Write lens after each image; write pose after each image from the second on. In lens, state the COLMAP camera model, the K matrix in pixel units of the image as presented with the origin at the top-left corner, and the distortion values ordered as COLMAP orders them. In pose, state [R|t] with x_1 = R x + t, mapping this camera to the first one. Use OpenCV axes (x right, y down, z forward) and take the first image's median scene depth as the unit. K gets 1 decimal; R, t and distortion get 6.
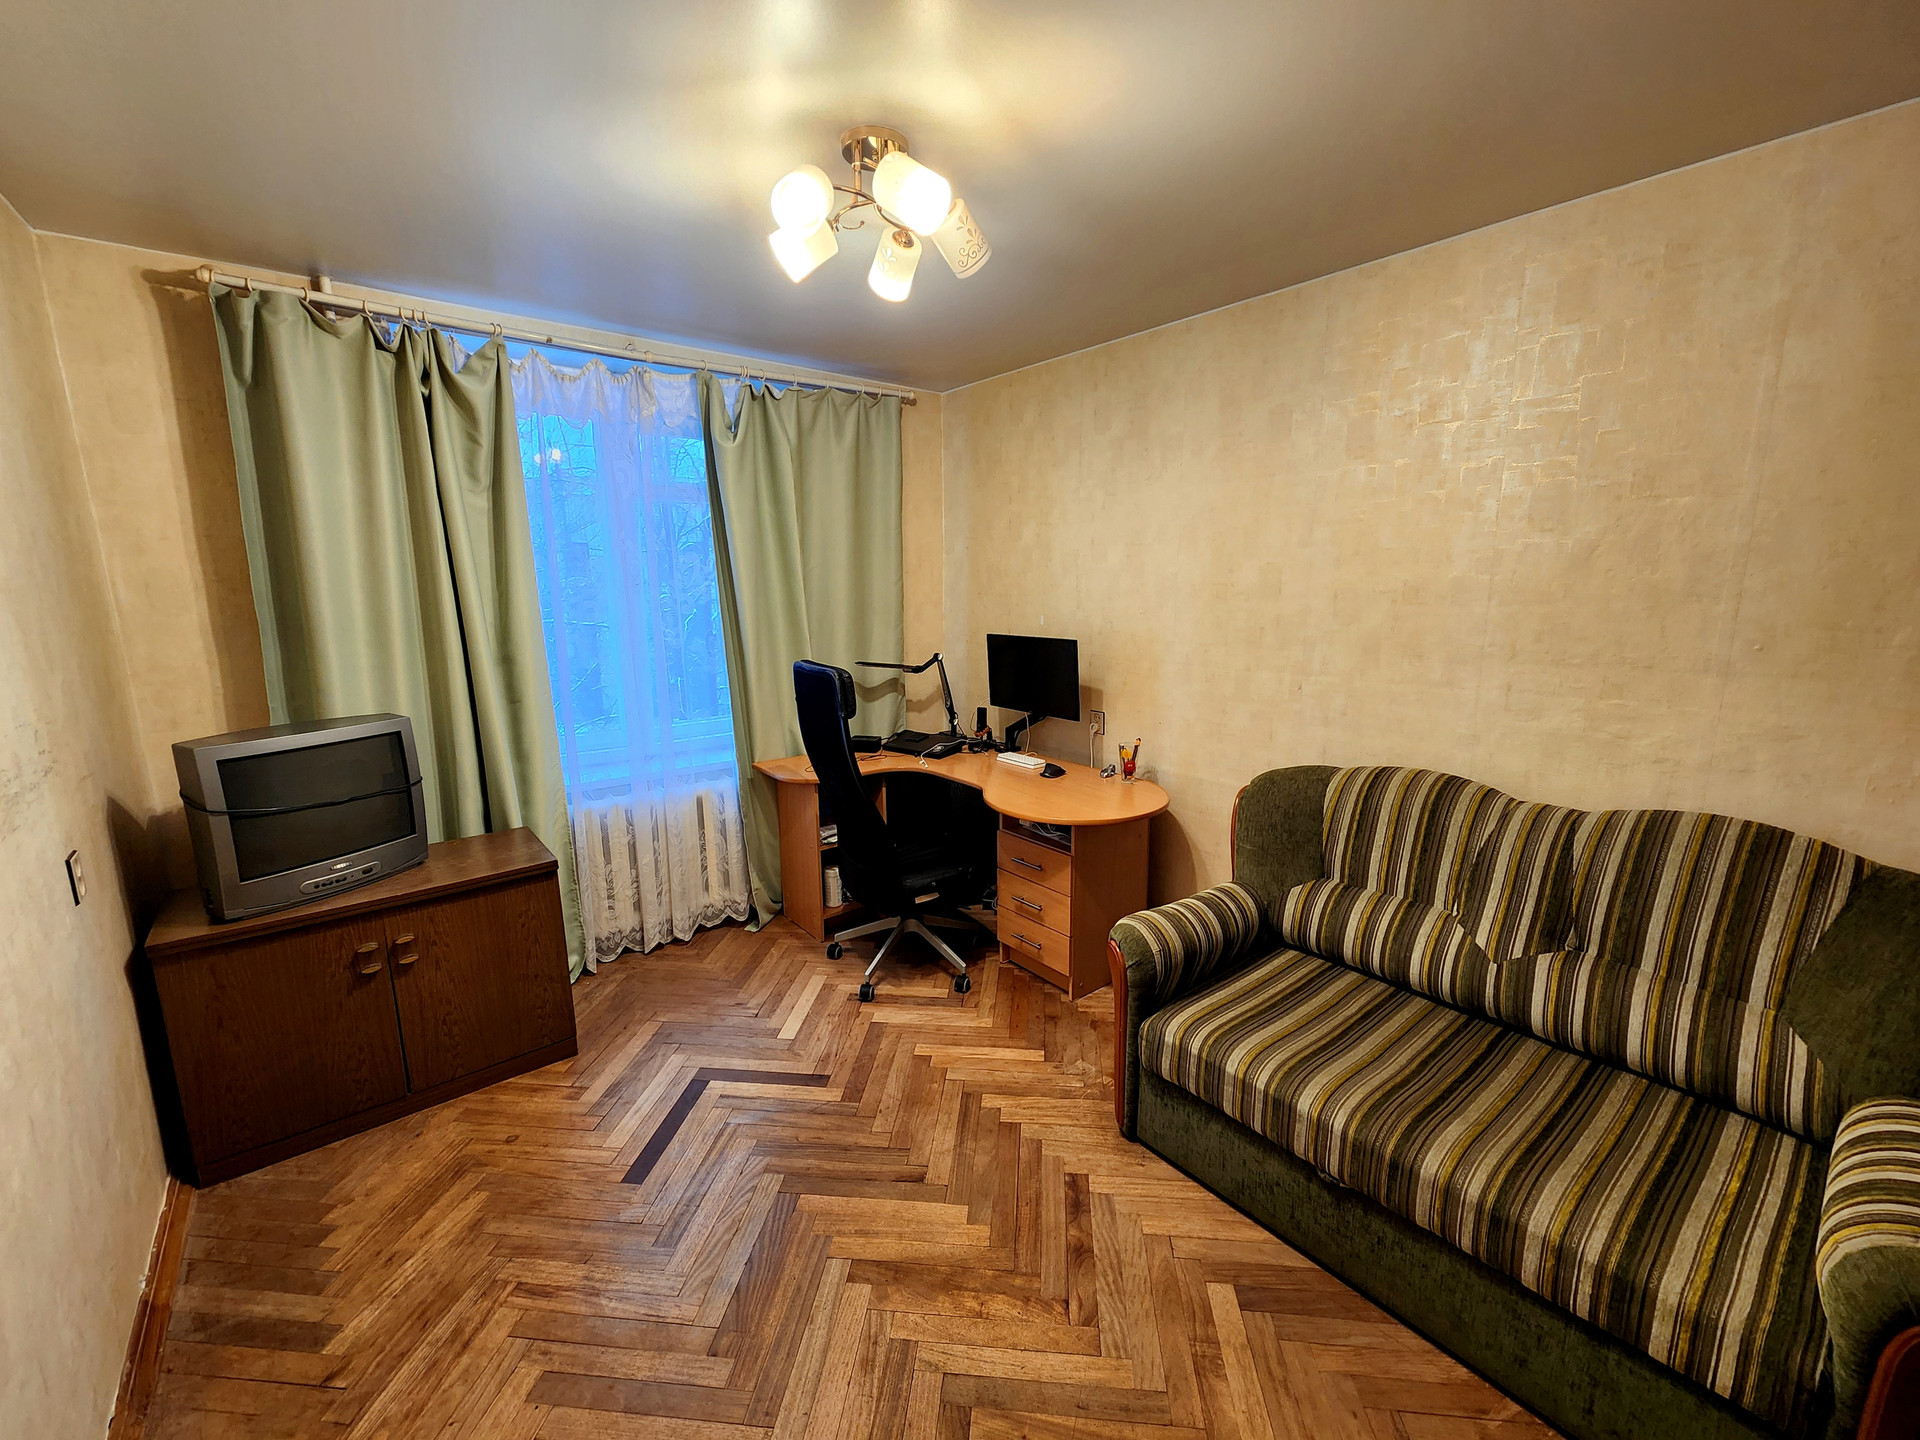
lens RADIAL K [[783.6, 0, 956.8], [0, 783.6, 728.8], [0, 0, 1]] dist [0.005204, 0.000307]
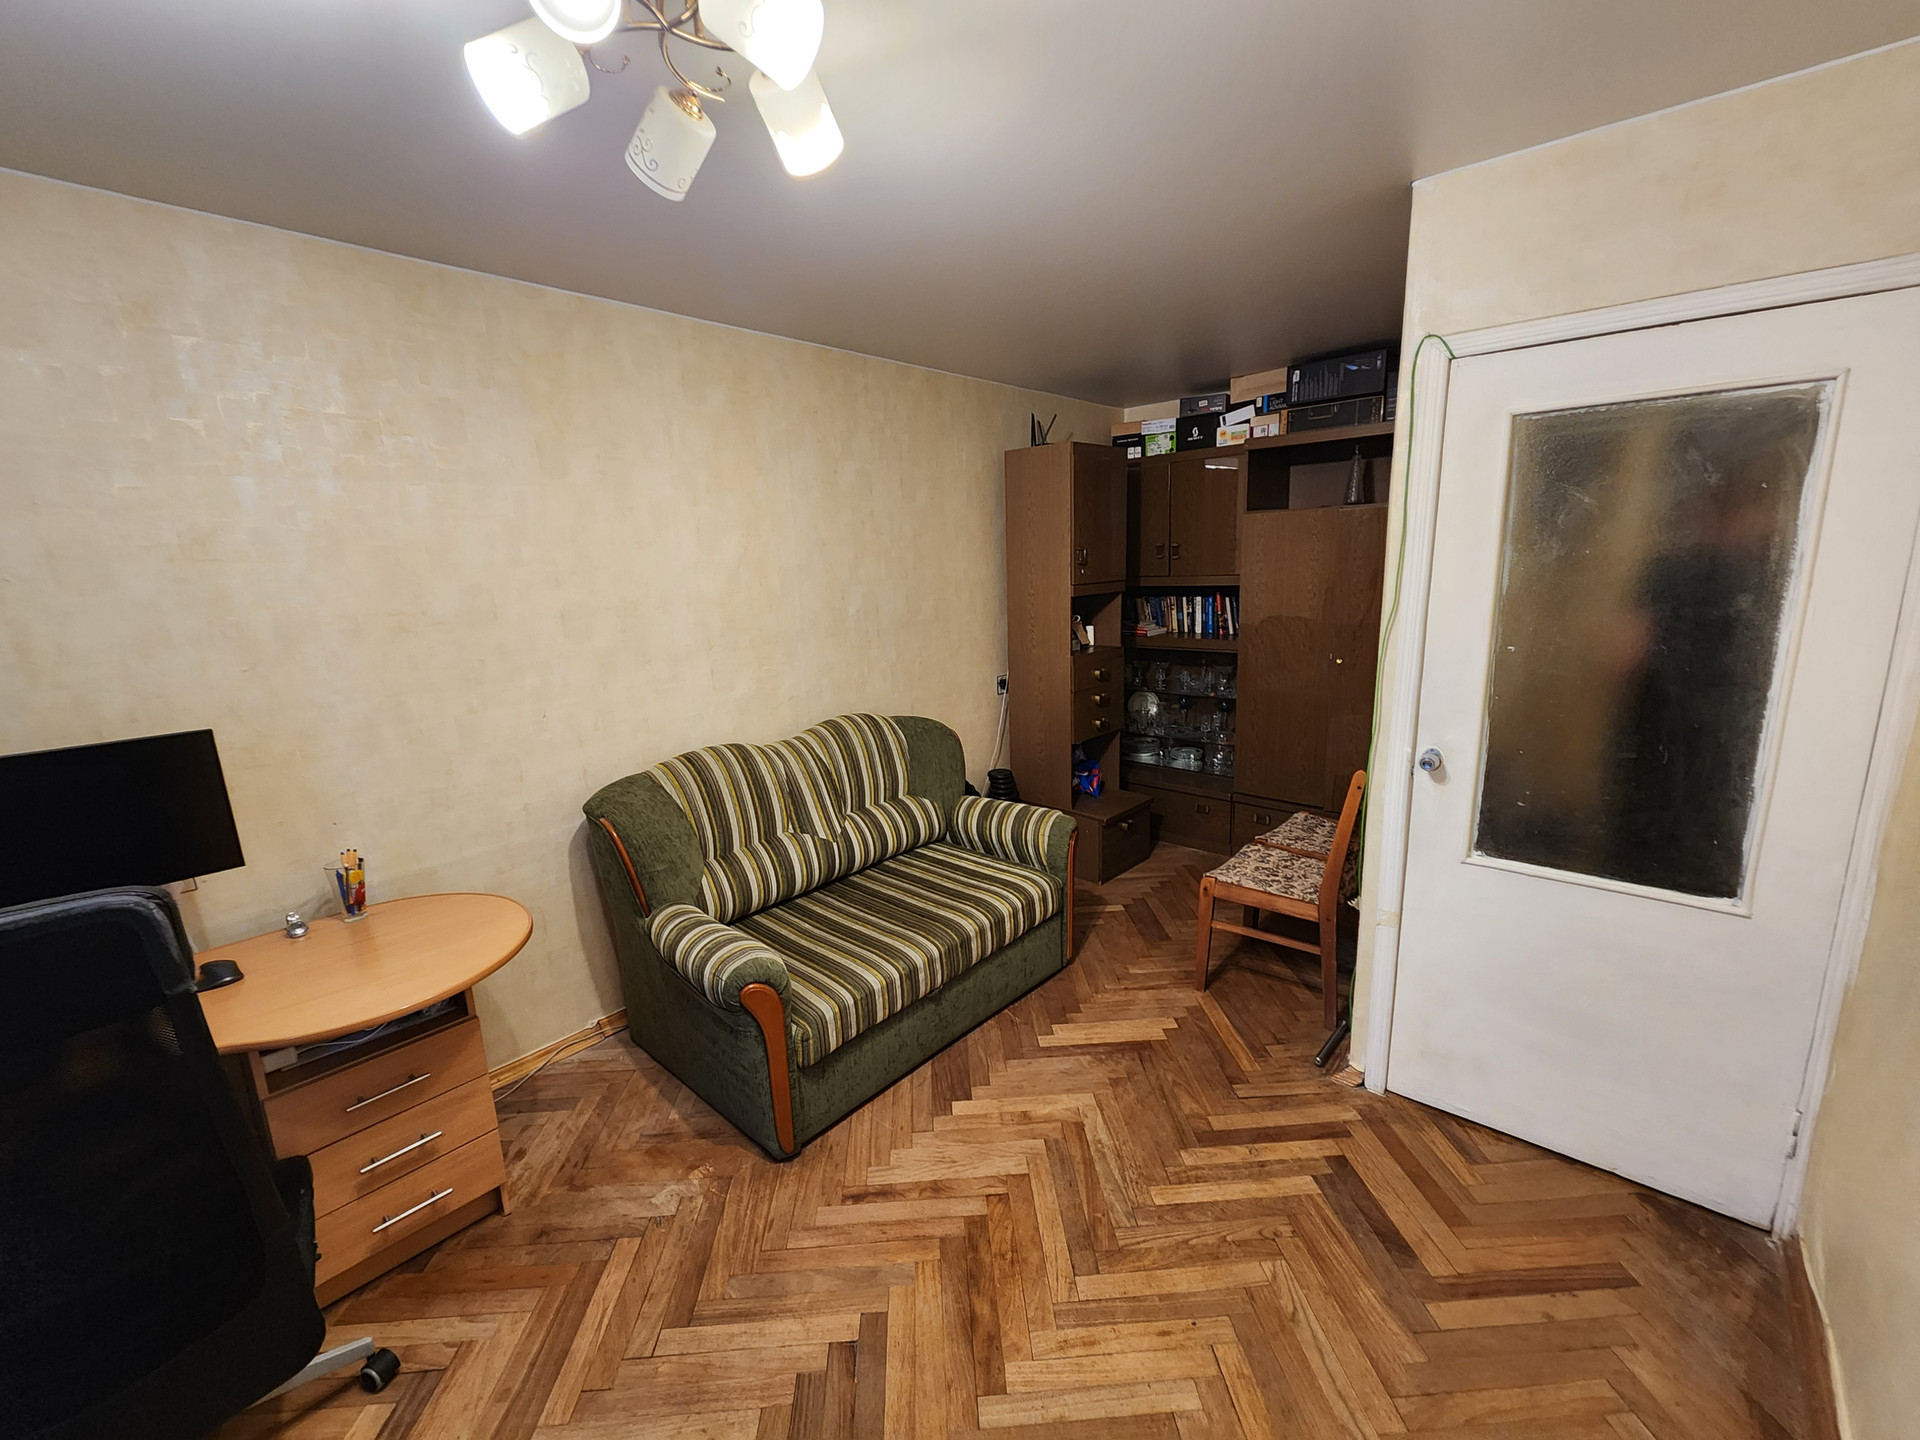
lens RADIAL K [[783.6, 0, 962.3], [0, 783.6, 728.0], [0, 0, 1]] dist [0.005204, 0.000307]
pose [[-0.159742, -0.195641, 0.967578, -0.529517], [0.220896, 0.948225, 0.228196, -0.136792], [-0.962127, 0.250186, -0.108255, 0.603305]]
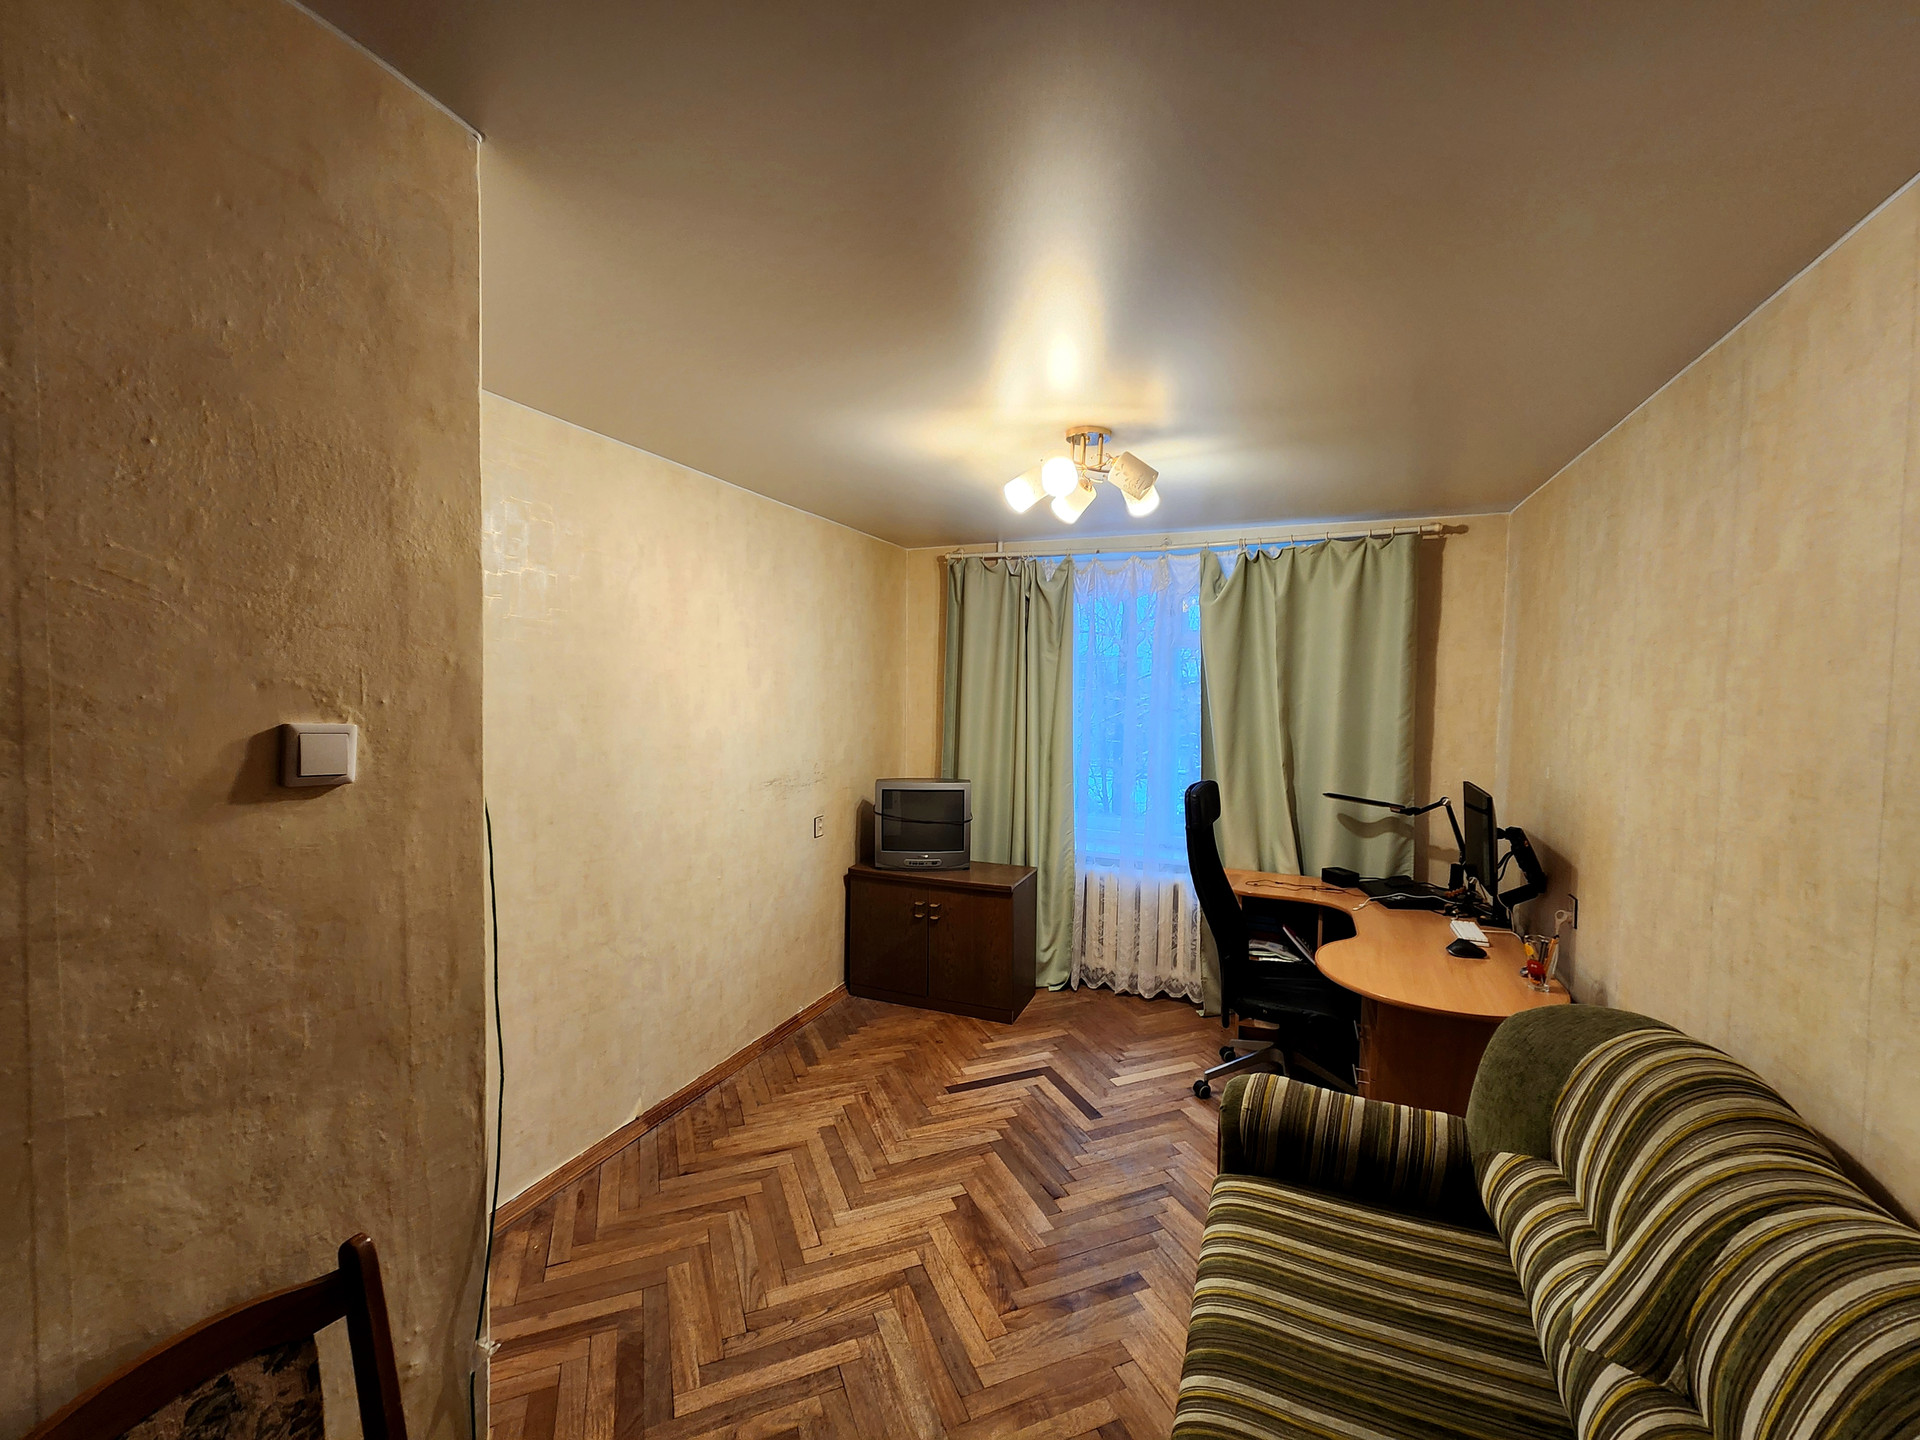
lens RADIAL K [[783.6, 0, 966.3], [0, 783.6, 727.5], [0, 0, 1]] dist [0.005204, 0.000307]
pose [[0.478264, 0.057840, -0.876309, 0.683886], [-0.181937, 0.982707, -0.034433, -0.062236], [0.859164, 0.175901, 0.480517, 0.114326]]
